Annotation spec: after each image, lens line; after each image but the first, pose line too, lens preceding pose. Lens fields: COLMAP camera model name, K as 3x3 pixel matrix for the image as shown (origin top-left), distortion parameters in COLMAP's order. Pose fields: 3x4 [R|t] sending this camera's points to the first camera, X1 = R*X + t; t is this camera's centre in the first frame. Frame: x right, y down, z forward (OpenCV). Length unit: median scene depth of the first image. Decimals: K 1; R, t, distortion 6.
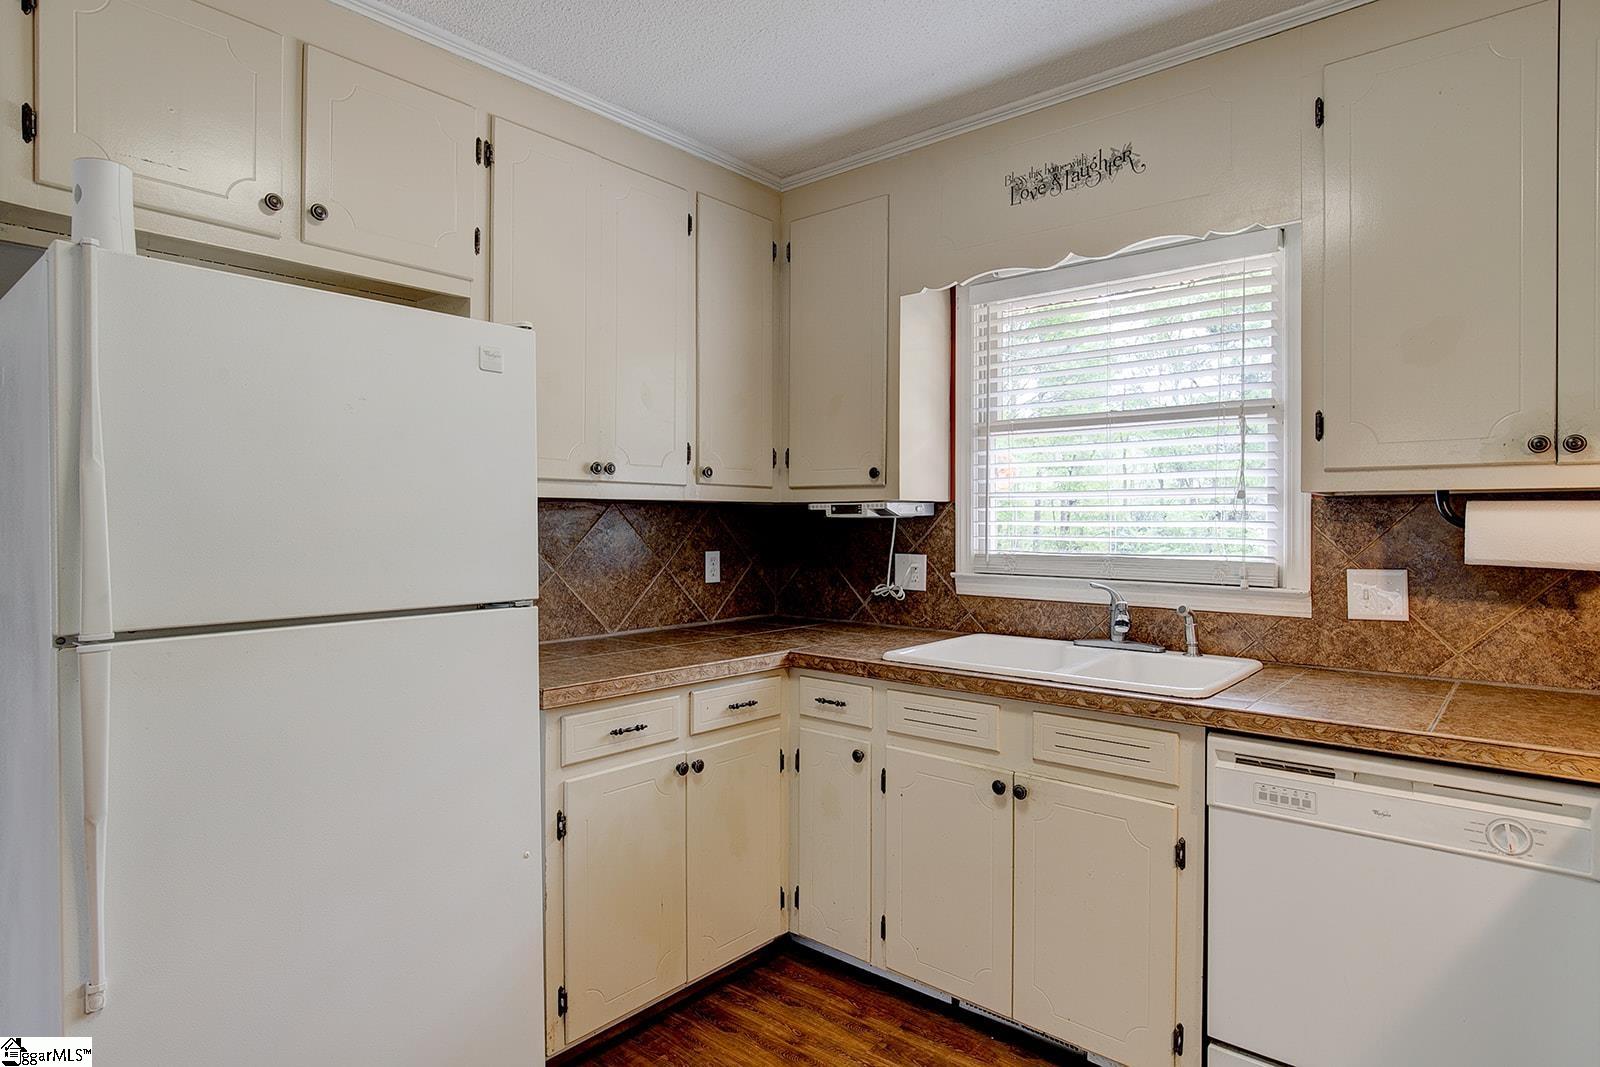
lens RADIAL K [[878.8, 0, 802.2], [0, 878.8, 523.8], [0, 0, 1]] dist [-0.001493, -0.001885]
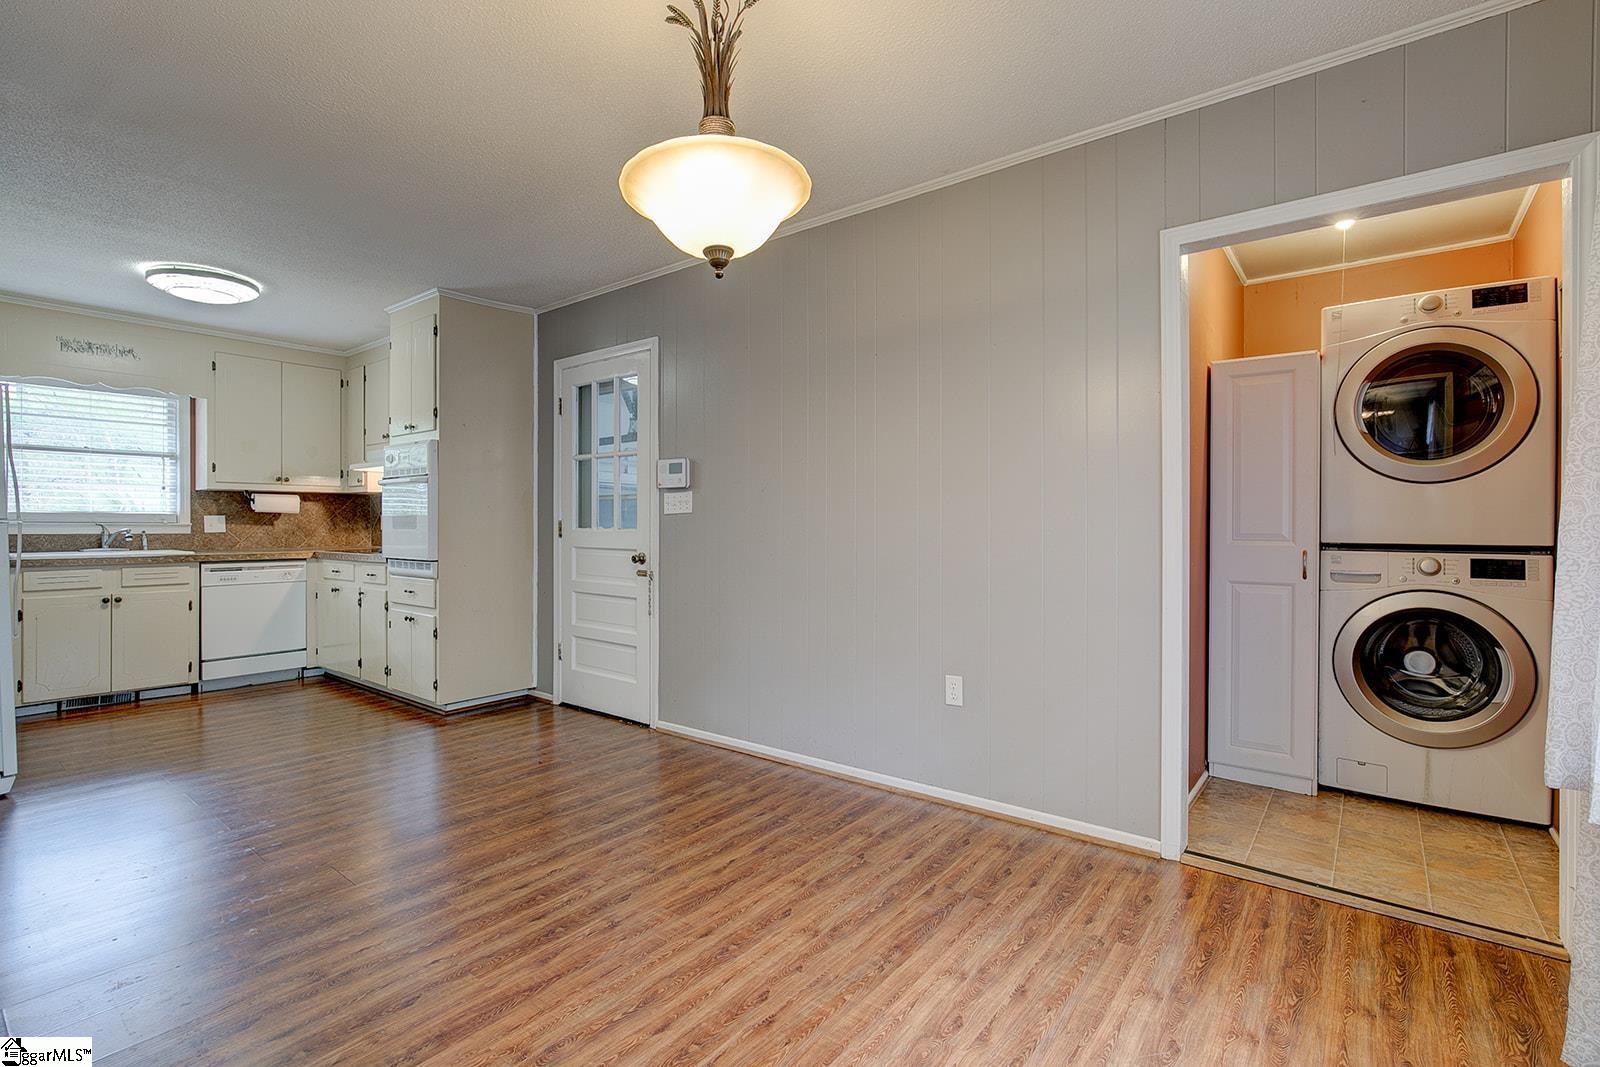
lens RADIAL K [[745.5, 0, 802.7], [0, 745.5, 522.7], [0, 0, 1]] dist [-0.009808, 0.004283]
pose [[-0.041711, -0.001021, 0.999129, -1.808945], [0.006227, 0.999980, 0.001282, 0.079142], [-0.999110, 0.006275, -0.041704, -0.827293]]
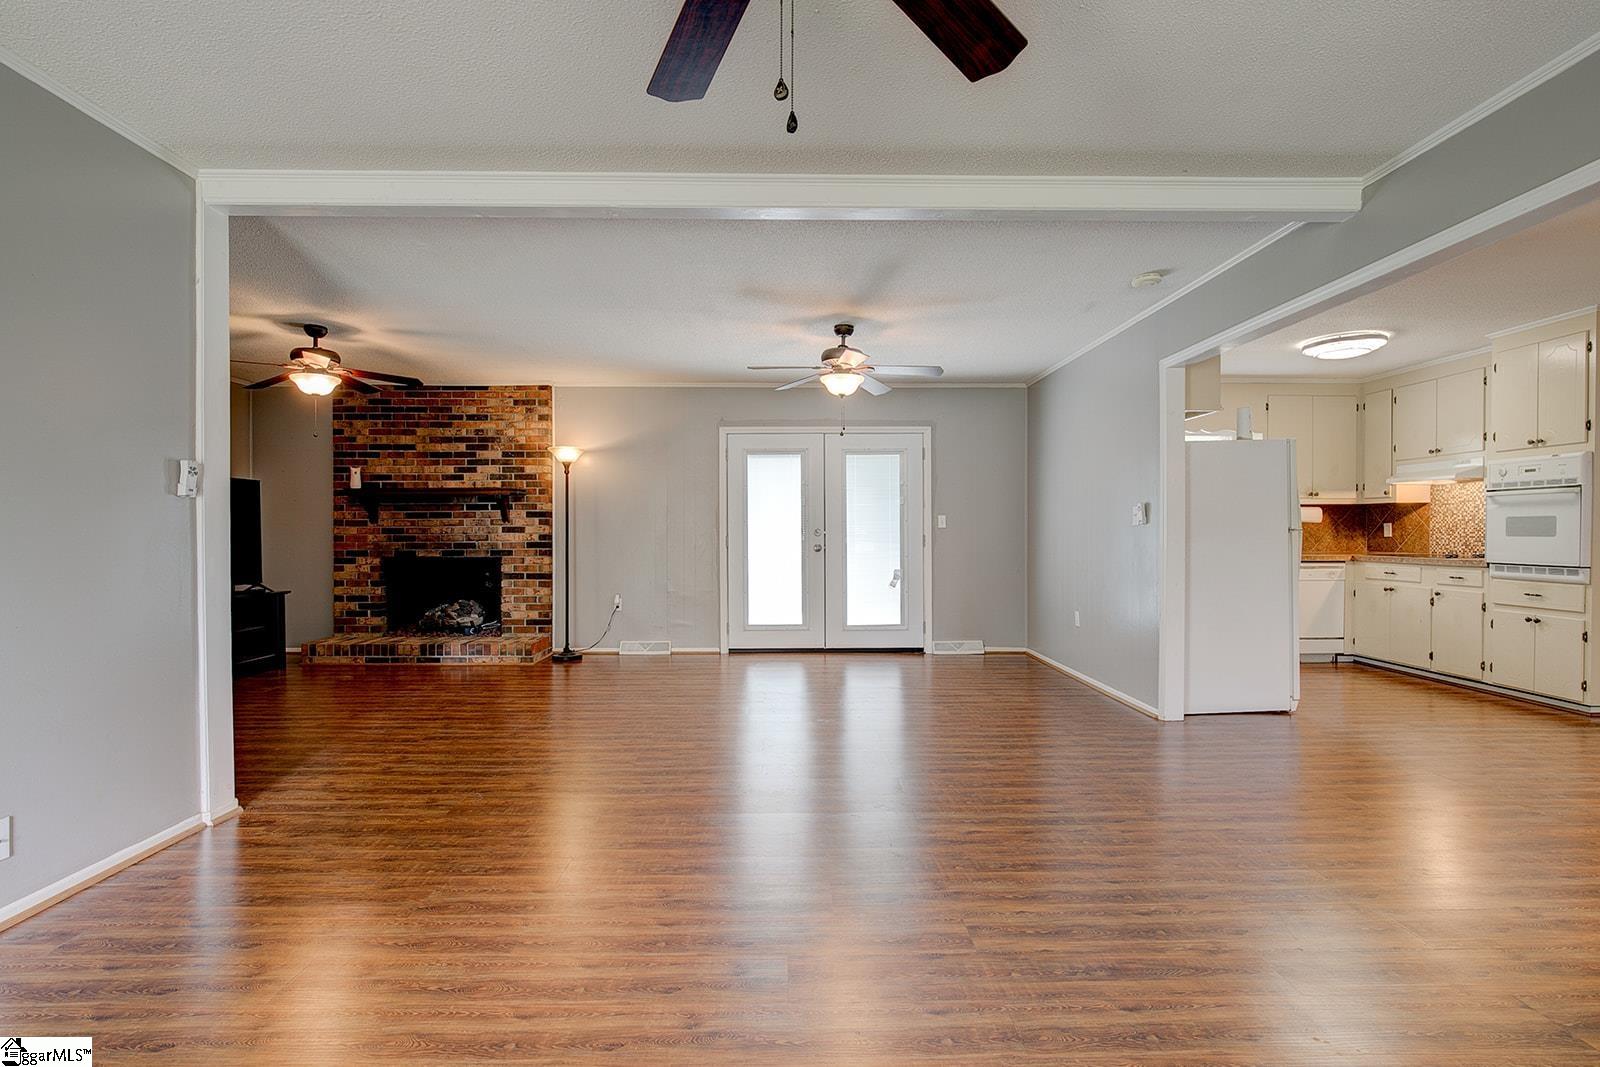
lens RADIAL K [[745.5, 0, 805.9], [0, 745.5, 537.0], [0, 0, 1]] dist [-0.009808, 0.004283]
pose [[0.734293, -0.009032, 0.678772, -2.731382], [0.004647, 0.999955, 0.008278, 0.064883], [-0.678817, -0.002924, 0.734302, -0.032053]]
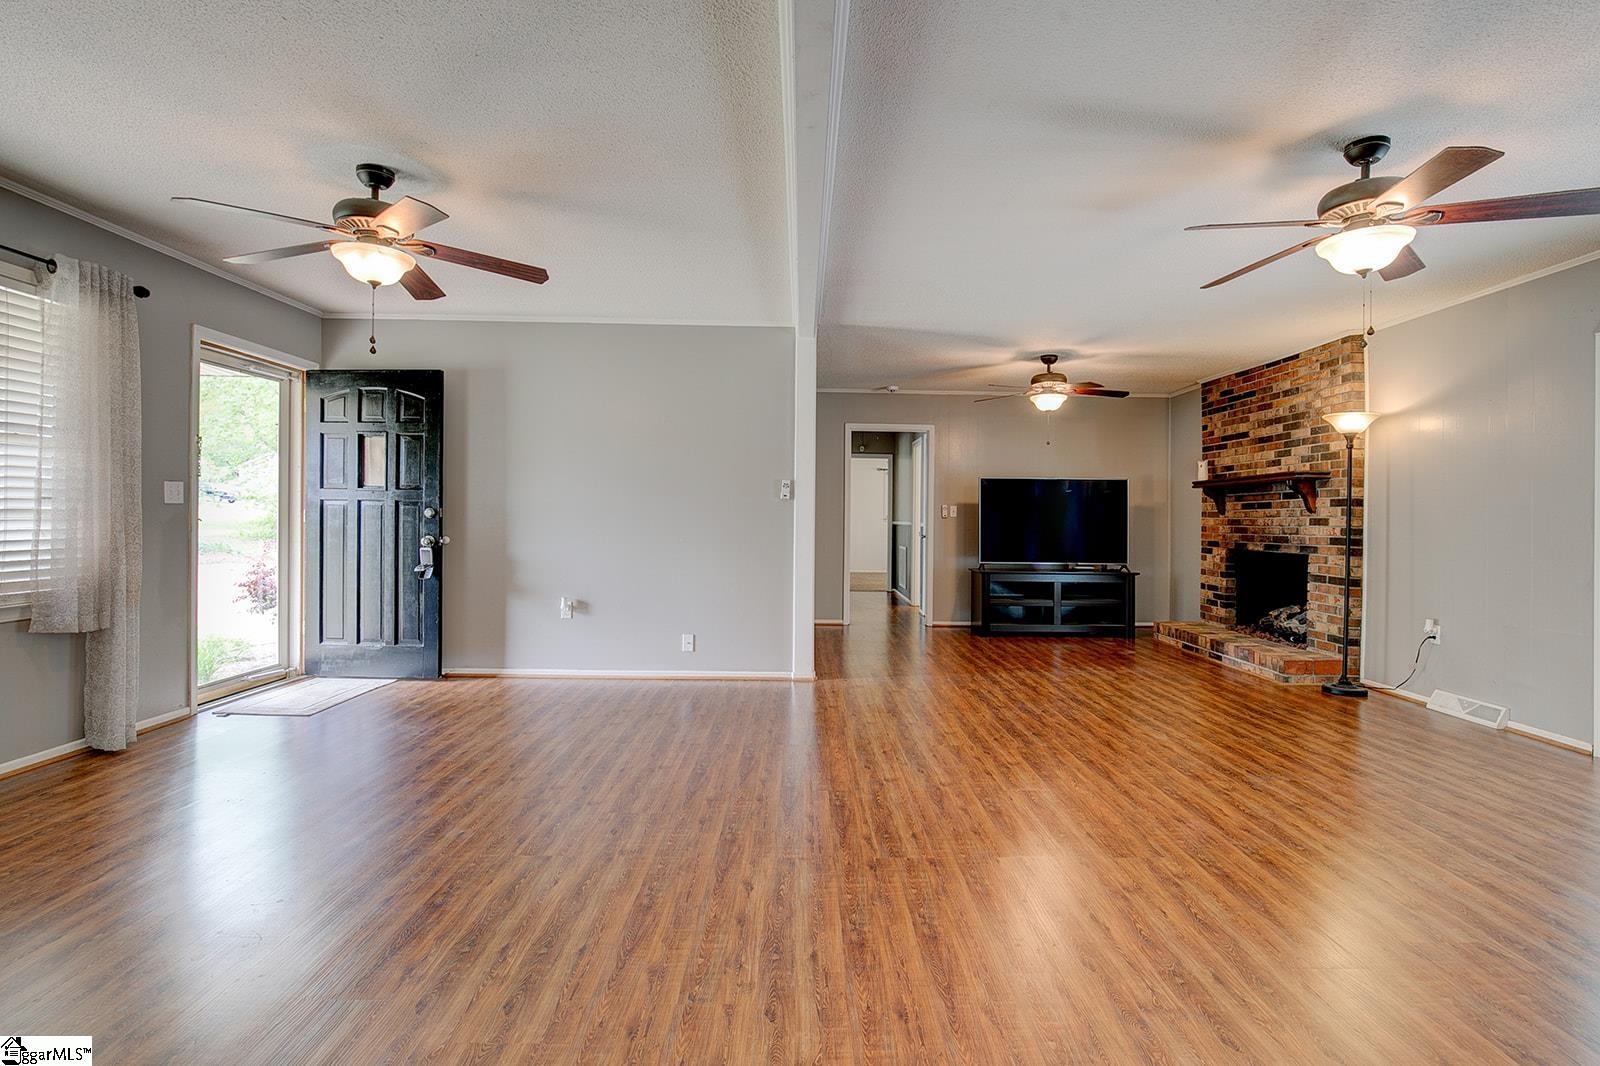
lens RADIAL K [[745.5, 0, 800.4], [0, 745.5, 515.5], [0, 0, 1]] dist [-0.009808, 0.004283]
pose [[0.666556, 0.002458, -0.745451, -0.923855], [-0.010770, 0.999922, -0.006334, 0.067943], [0.745377, 0.012250, 0.666530, 0.055002]]
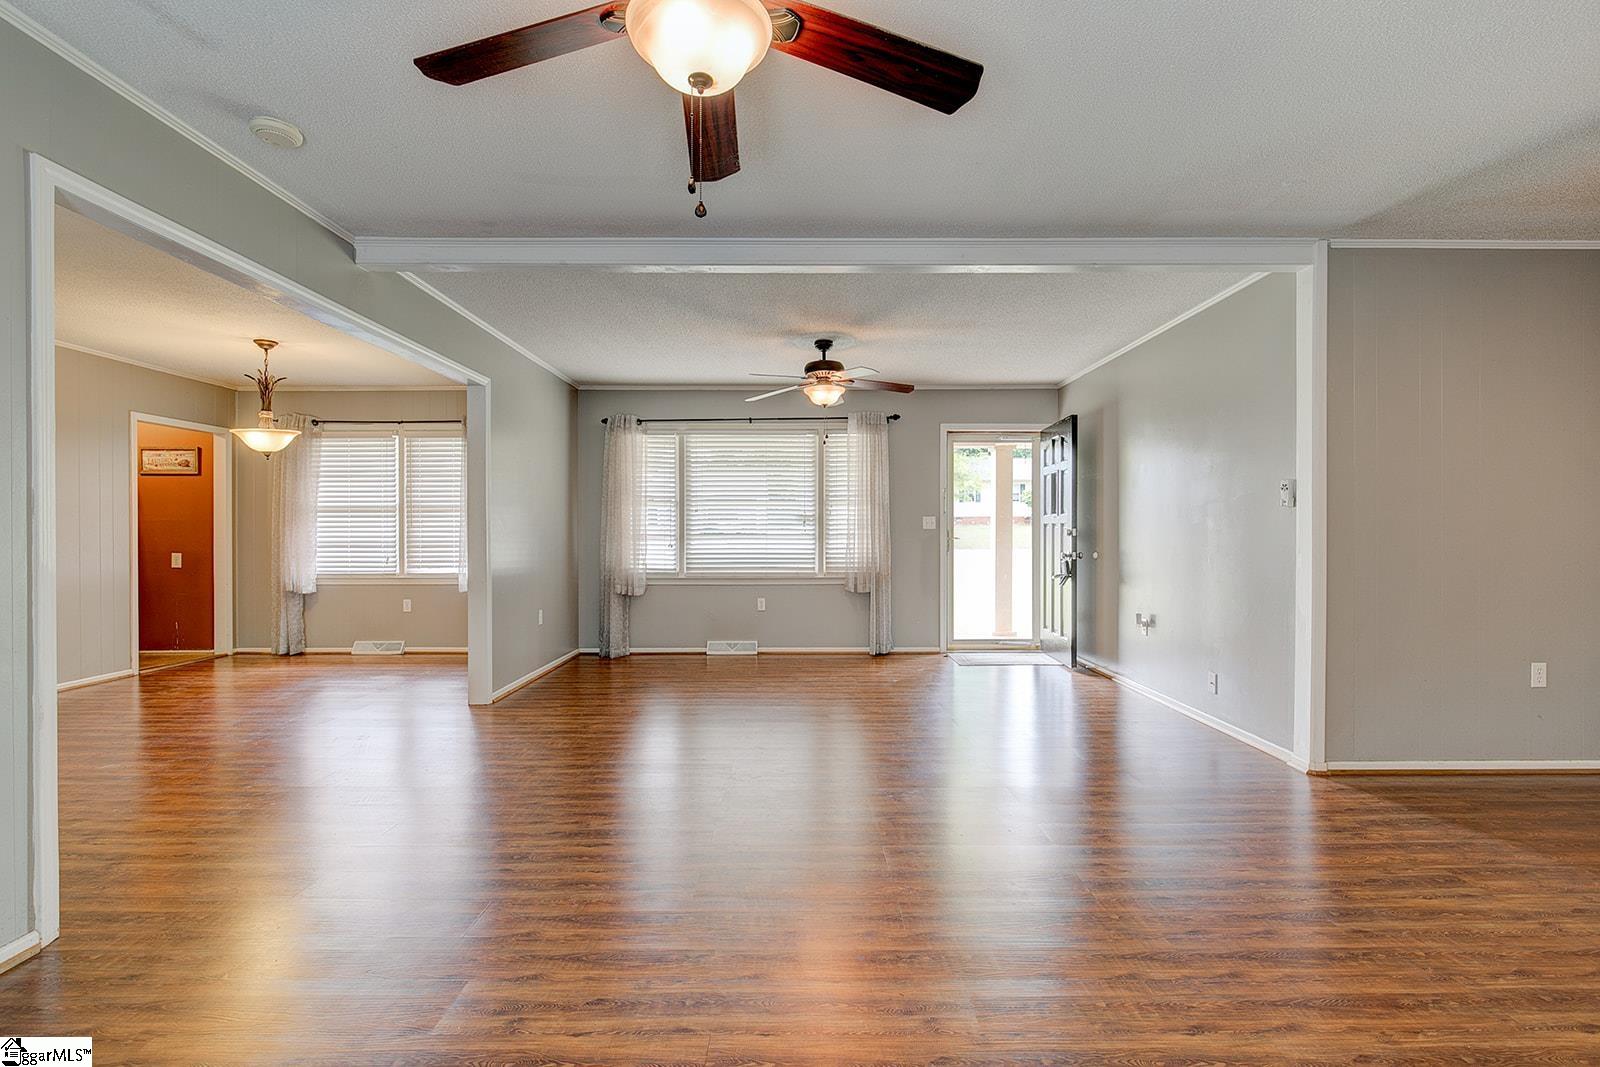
lens RADIAL K [[745.5, 0, 823.2], [0, 745.5, 525.0], [0, 0, 1]] dist [-0.009808, 0.004283]
pose [[-0.745024, -0.010661, -0.666953, -0.838873], [-0.001776, 0.999900, -0.013999, 0.070656], [0.667035, -0.009245, -0.744969, 2.063192]]
